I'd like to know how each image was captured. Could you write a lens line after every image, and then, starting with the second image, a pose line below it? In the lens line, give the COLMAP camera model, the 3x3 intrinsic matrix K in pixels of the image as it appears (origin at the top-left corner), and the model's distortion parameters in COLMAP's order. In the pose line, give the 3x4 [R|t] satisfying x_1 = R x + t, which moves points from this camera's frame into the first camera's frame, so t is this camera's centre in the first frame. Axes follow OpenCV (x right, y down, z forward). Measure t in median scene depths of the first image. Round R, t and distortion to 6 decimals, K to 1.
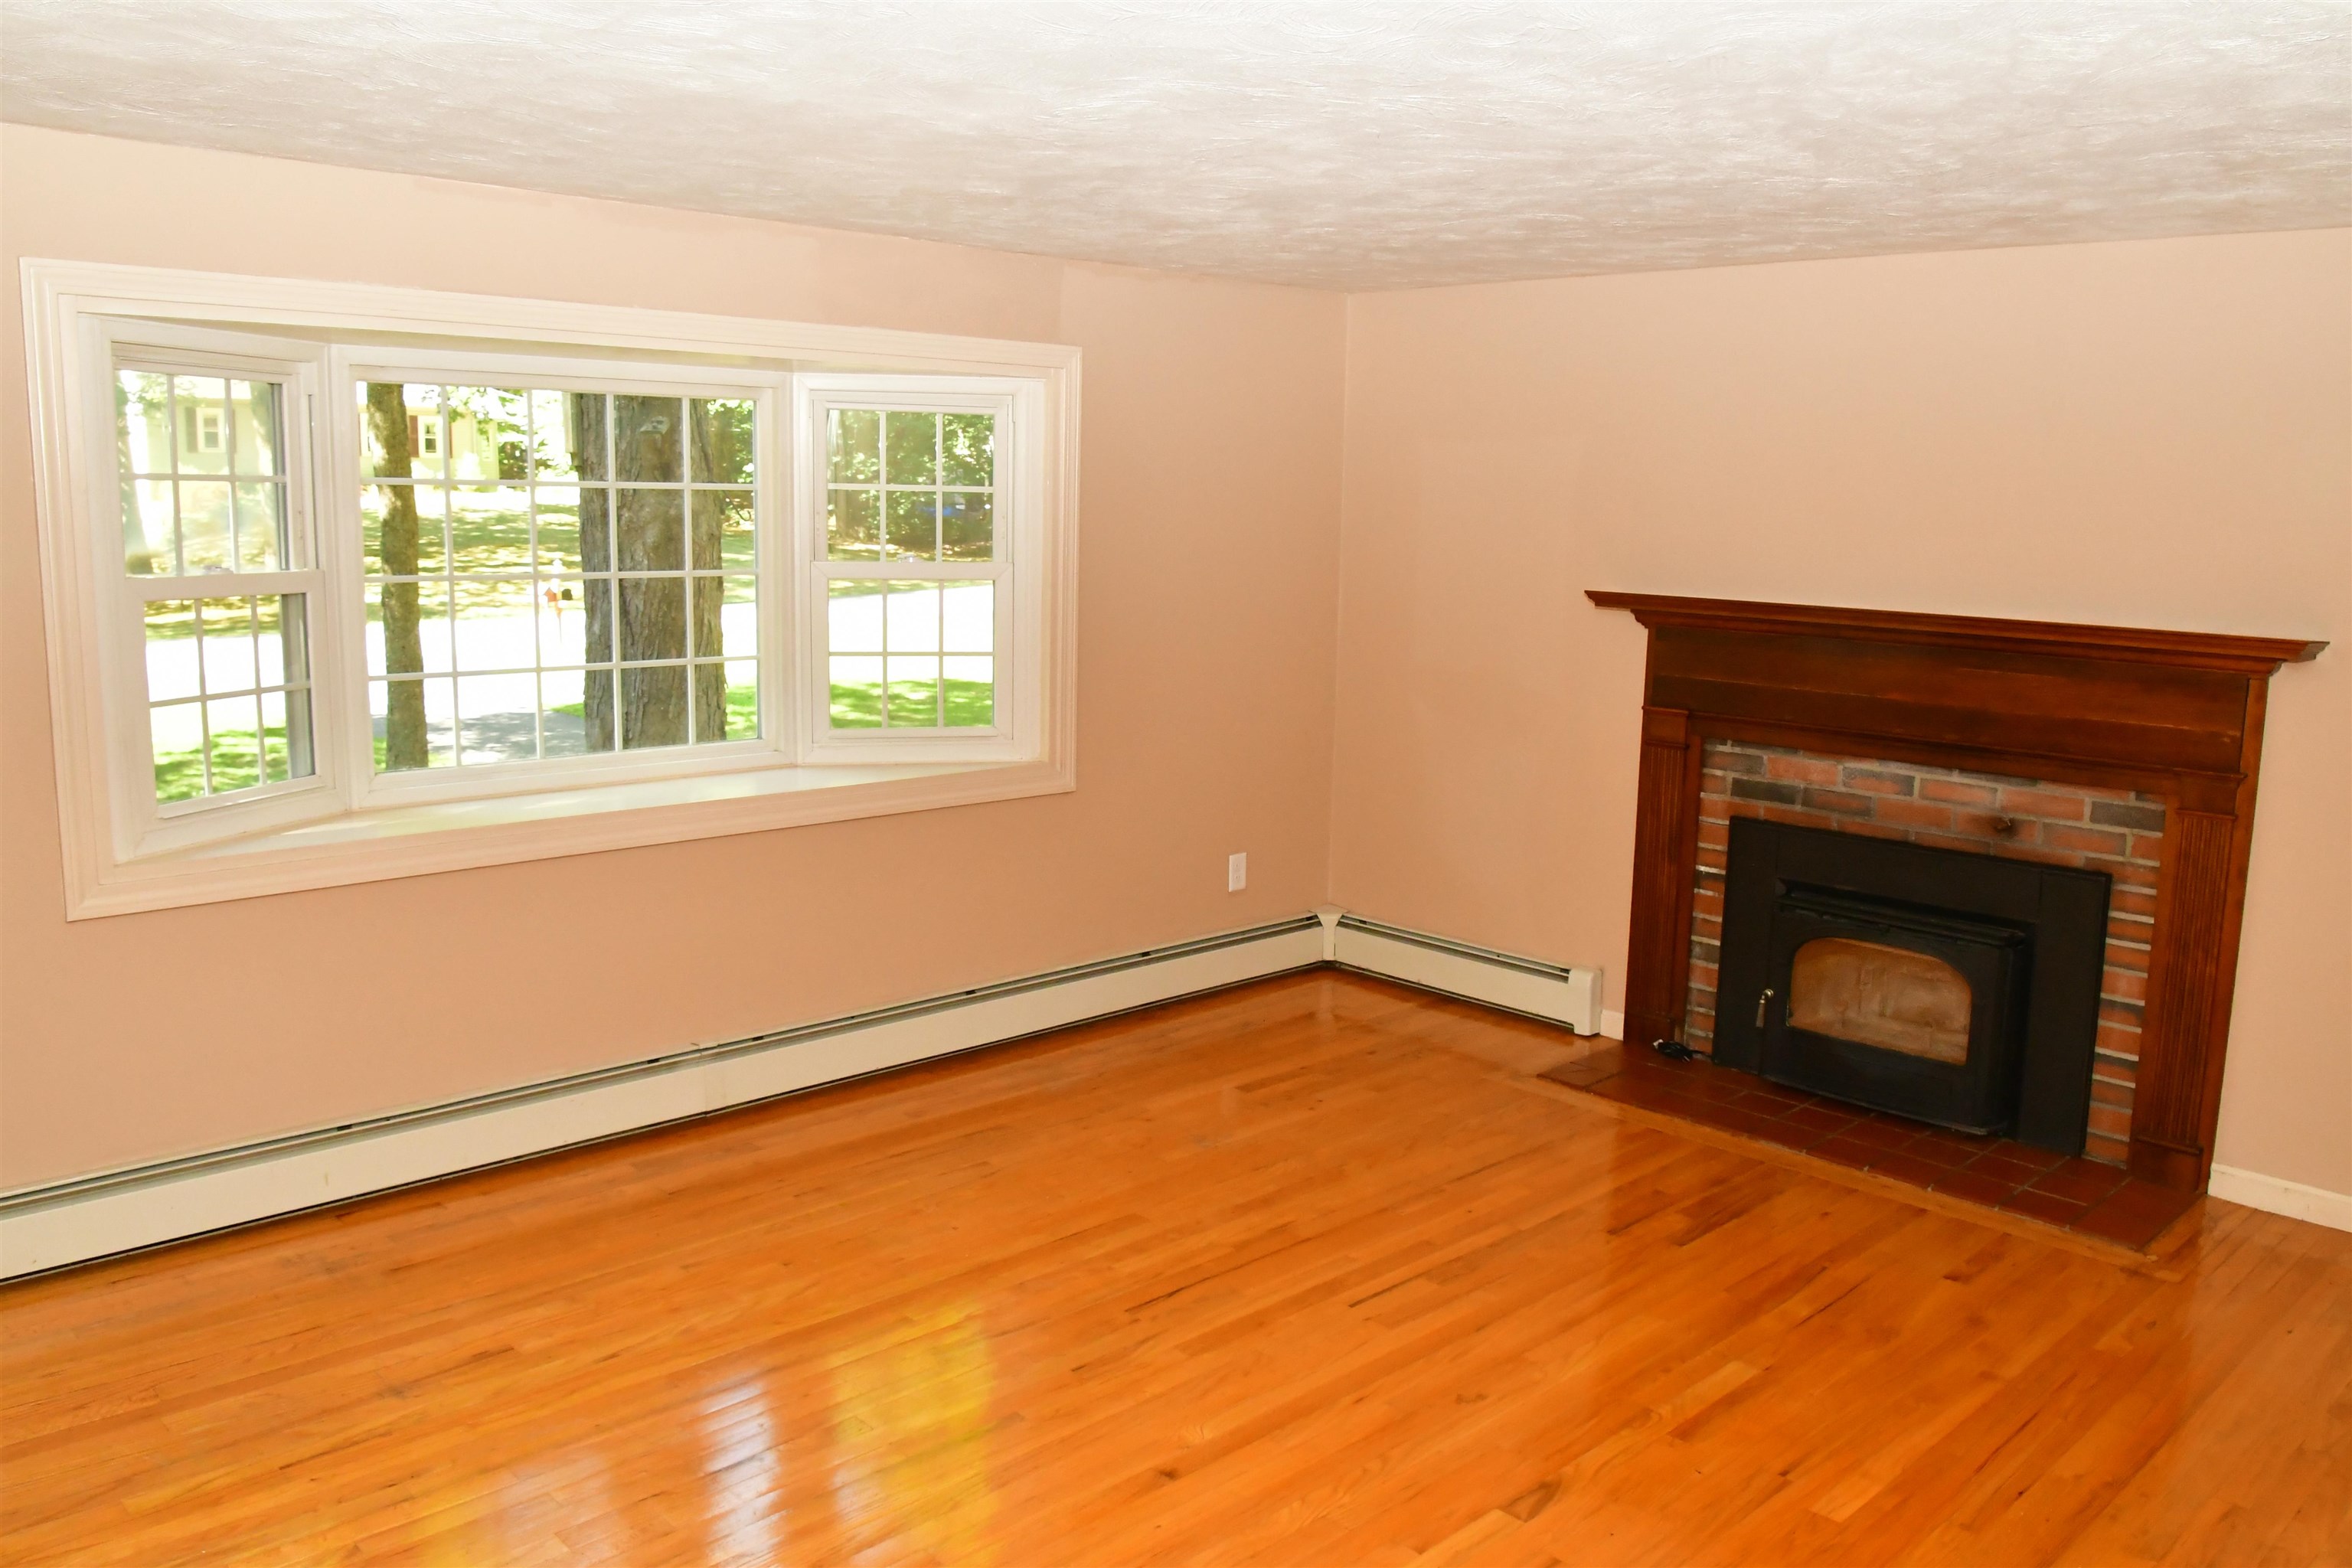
lens RADIAL K [[1819.5, 0, 1176.0], [0, 1819.5, 784.0], [0, 0, 1]] dist [-0.048100, -0.007335]
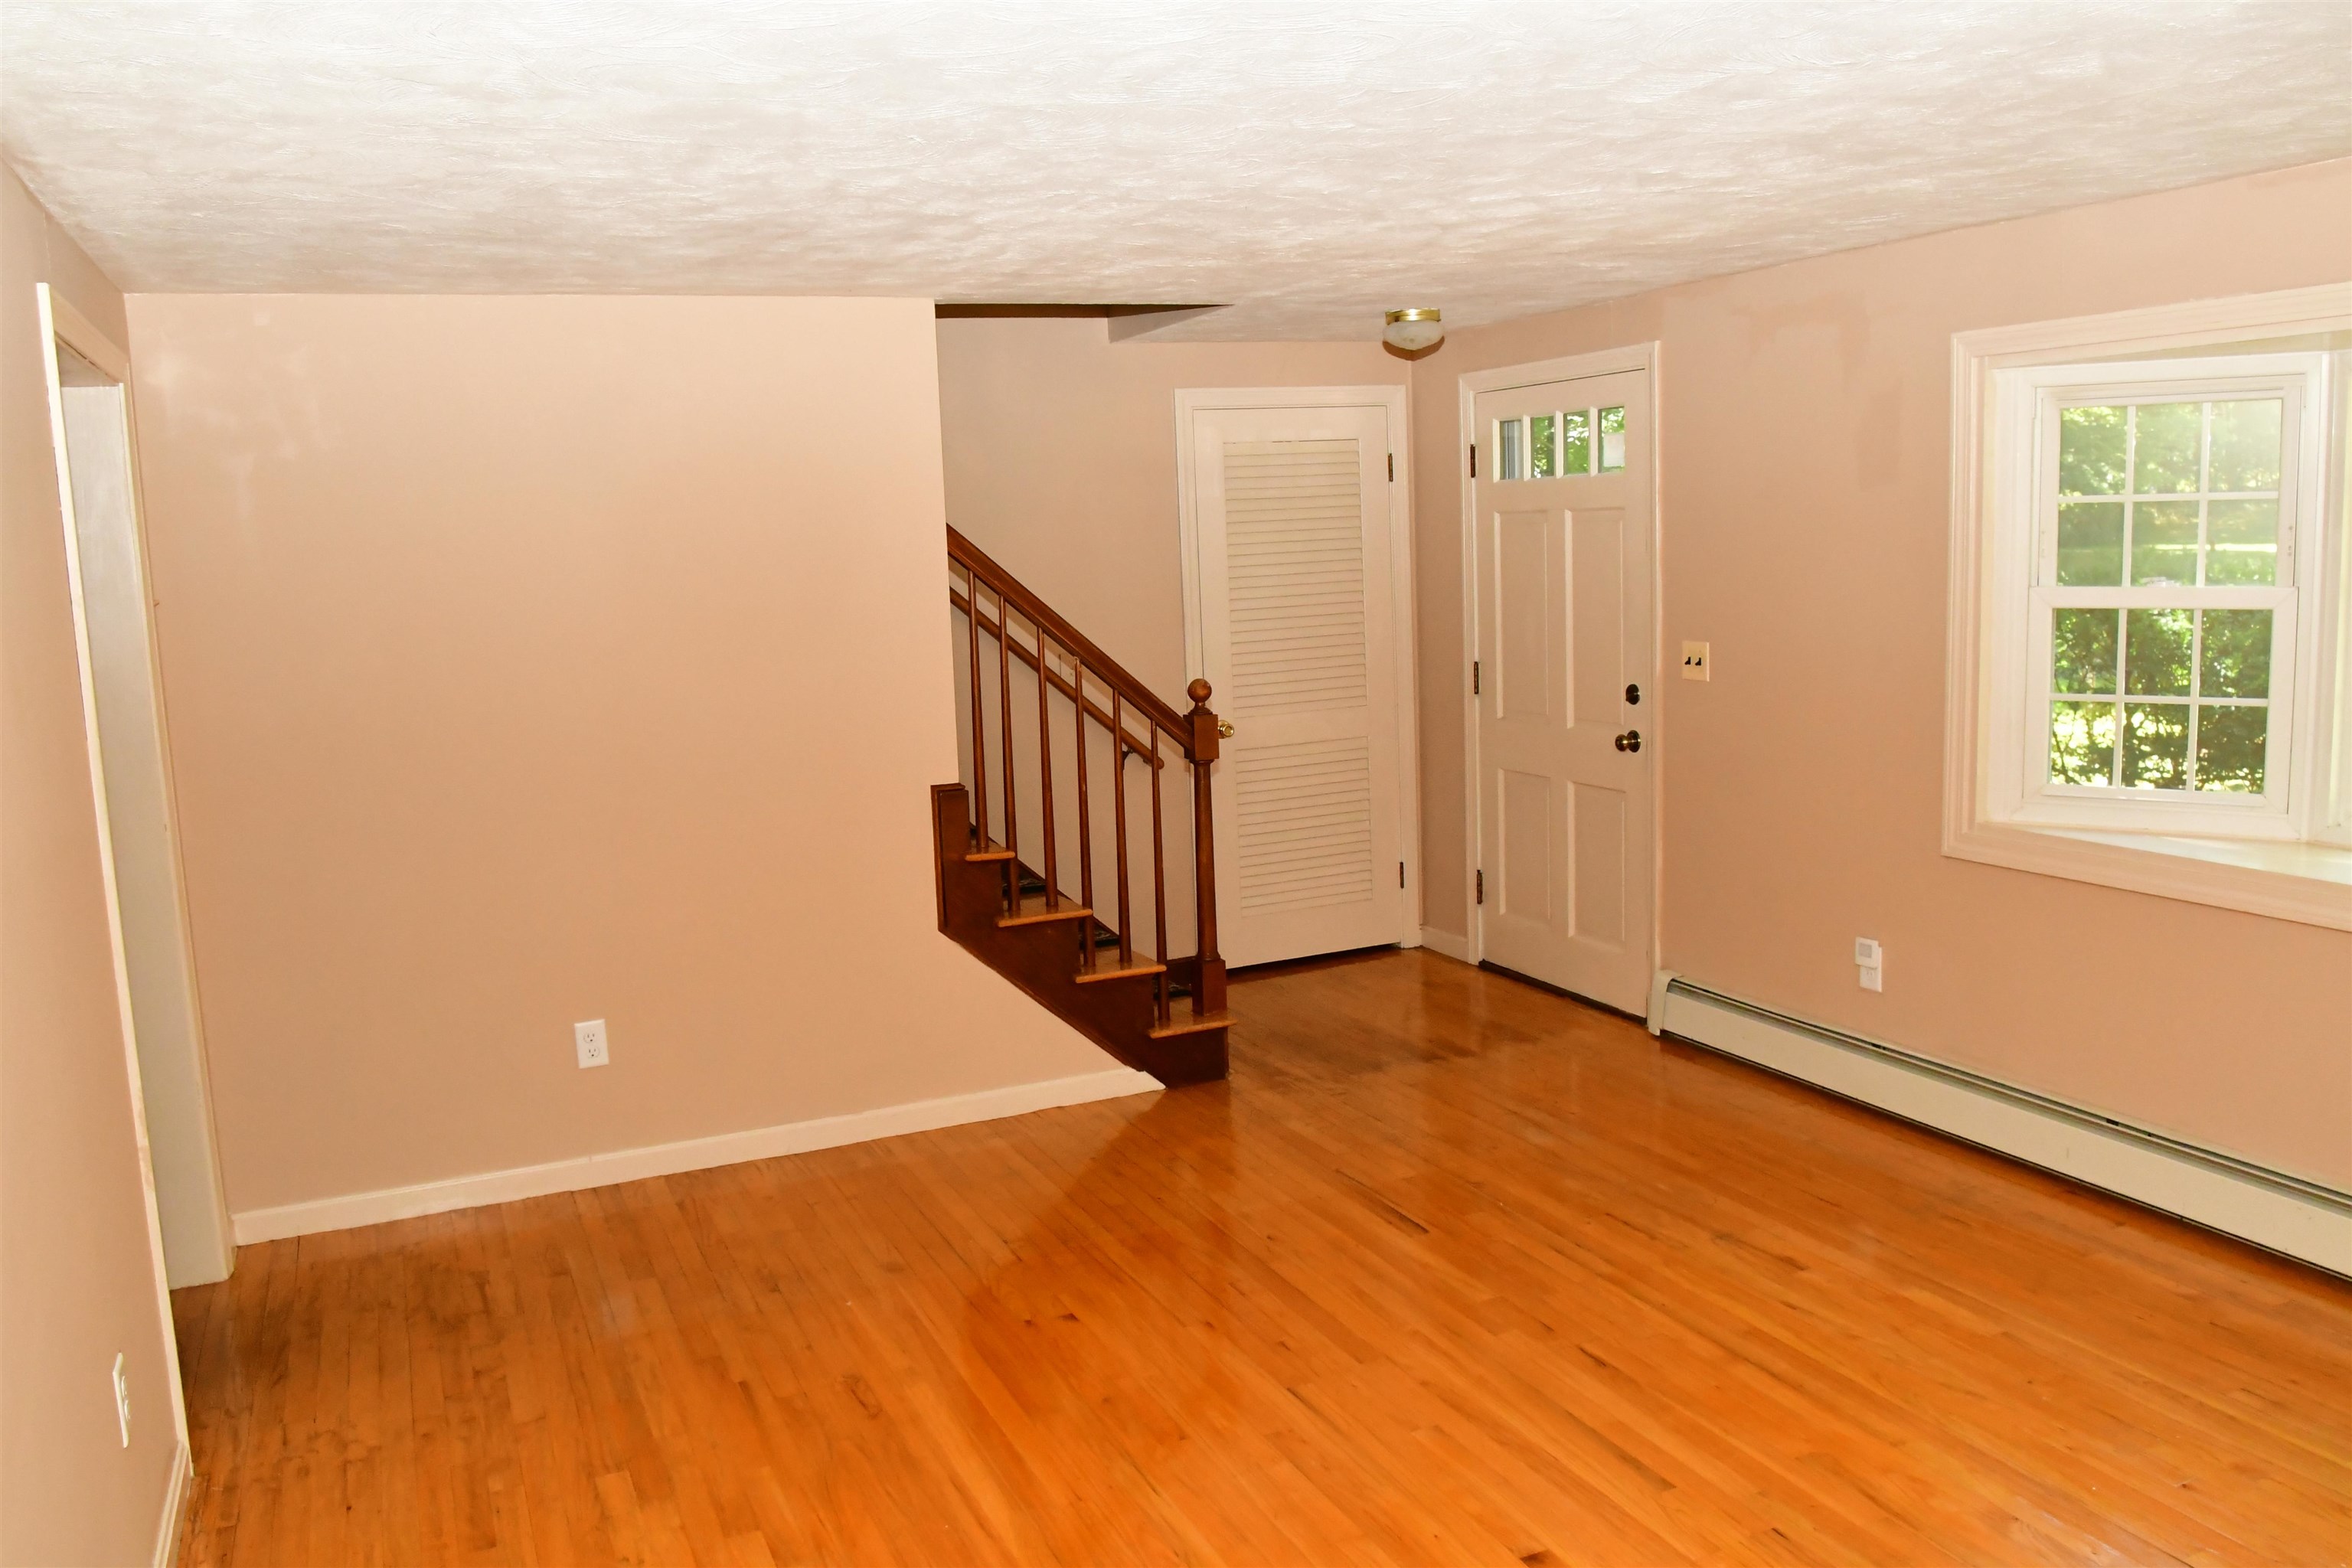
lens RADIAL K [[1819.5, 0, 1176.0], [0, 1819.5, 784.0], [0, 0, 1]] dist [-0.048100, -0.007335]
pose [[-0.344631, 0.120438, -0.930980, 0.726711], [-0.121338, 0.977701, 0.171399, -0.122141], [0.930863, 0.172033, -0.322333, 0.870247]]
